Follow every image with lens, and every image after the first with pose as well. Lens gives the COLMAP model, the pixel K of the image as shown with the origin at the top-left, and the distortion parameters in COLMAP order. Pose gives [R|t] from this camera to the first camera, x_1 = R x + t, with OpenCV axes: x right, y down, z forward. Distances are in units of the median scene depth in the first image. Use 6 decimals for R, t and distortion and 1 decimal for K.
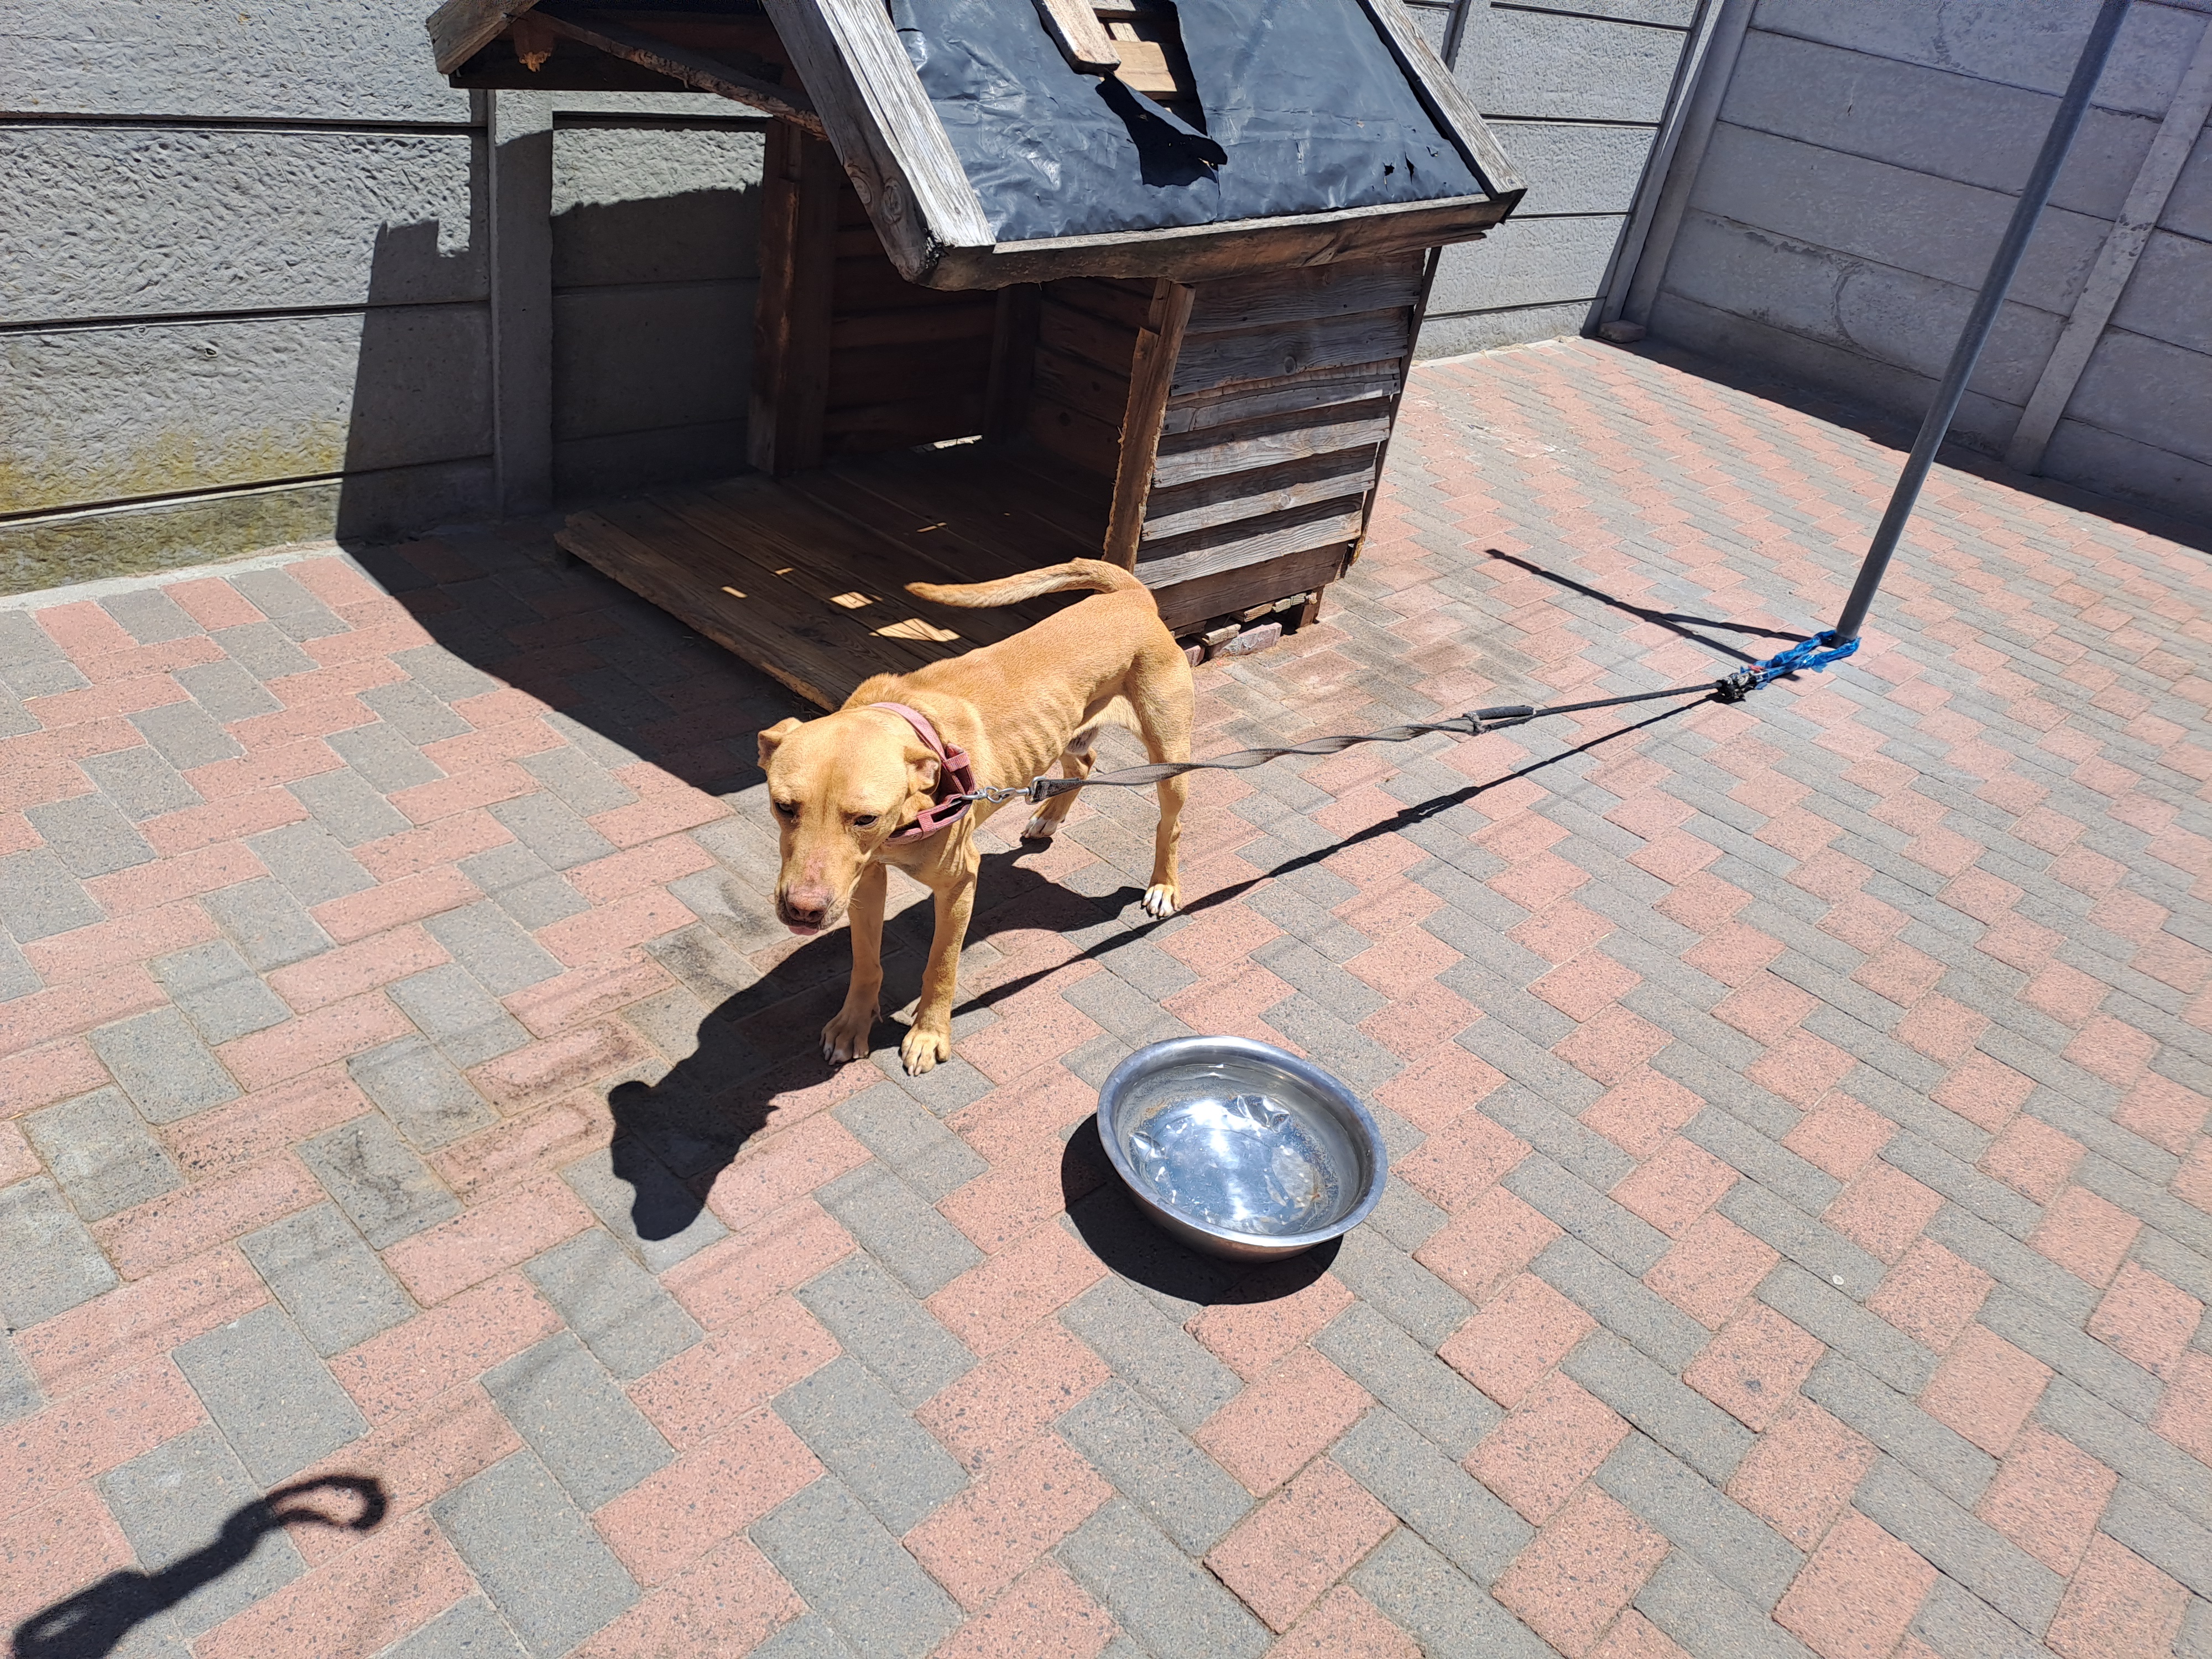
lens RADIAL K [[1619.1, 0, 1123.0], [0, 1619.1, 804.1], [0, 0, 1]] dist [0.058048, -0.057210]
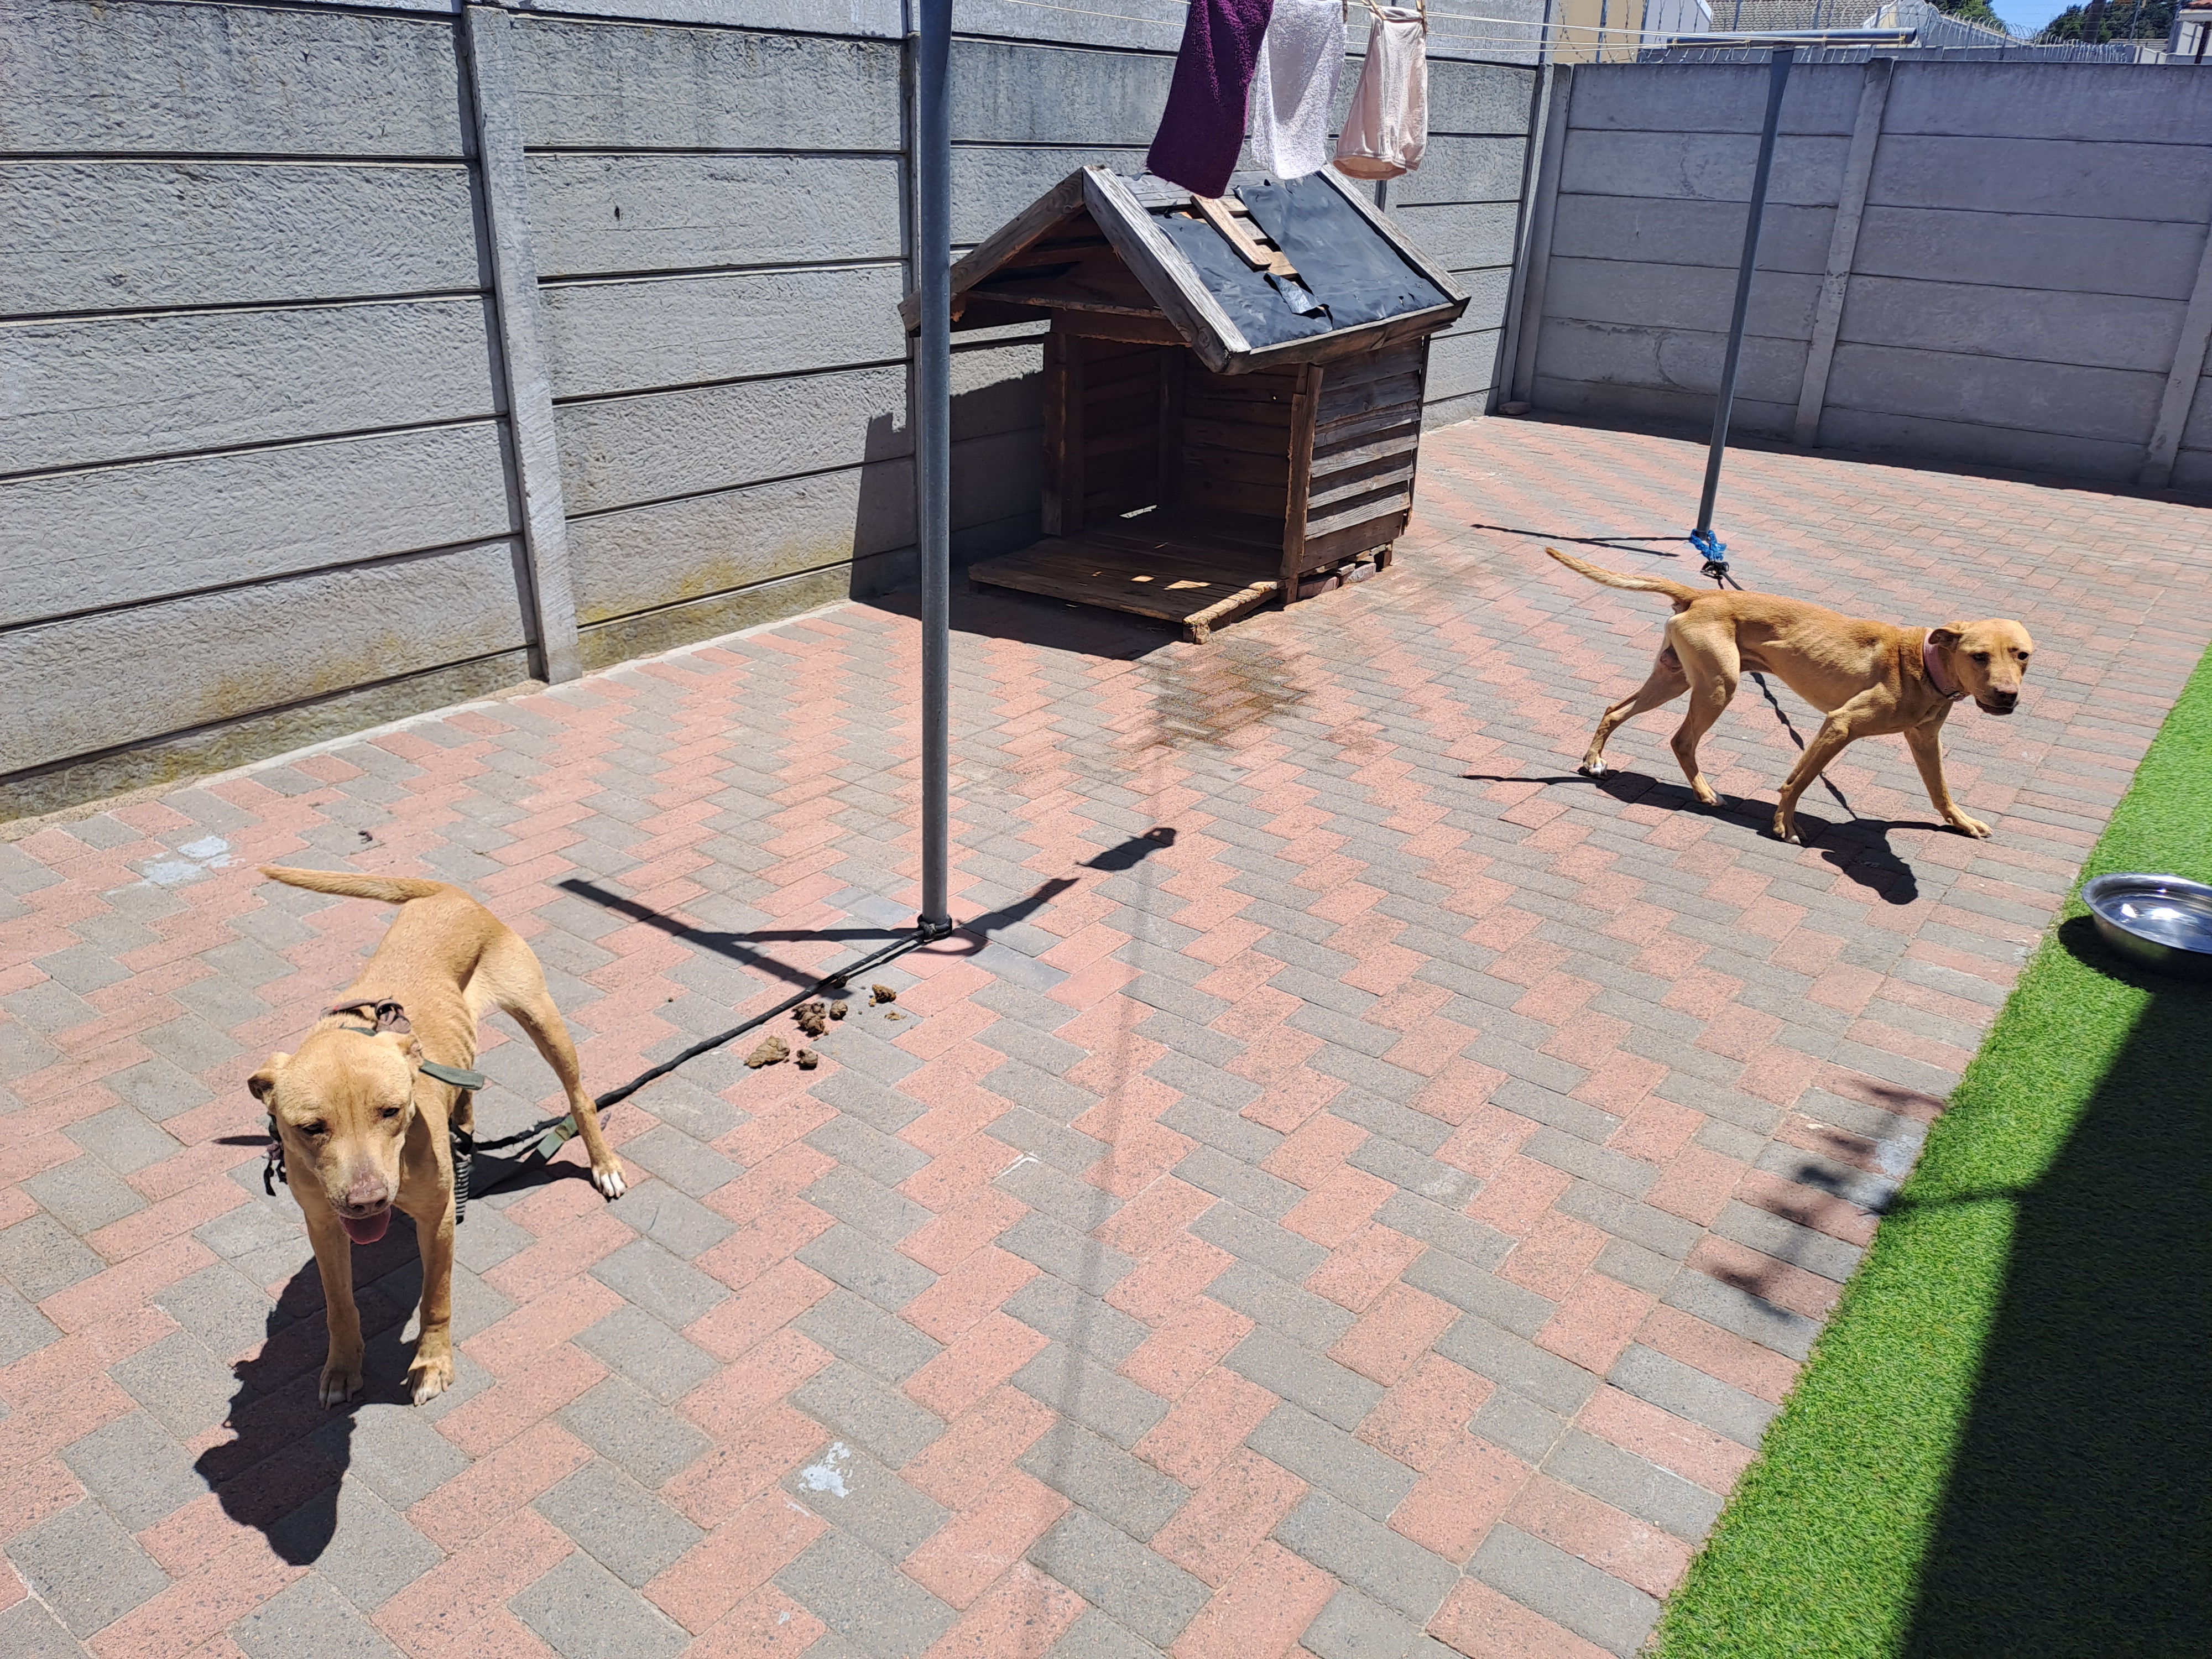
lens RADIAL K [[1619.1, 0, 1112.3], [0, 1619.1, 826.9], [0, 0, 1]] dist [0.058048, -0.057210]
pose [[0.983740, -0.175763, 0.036924, -0.344835], [0.178846, 0.977504, -0.111800, 0.362427], [-0.016443, 0.116586, 0.993044, -0.793836]]
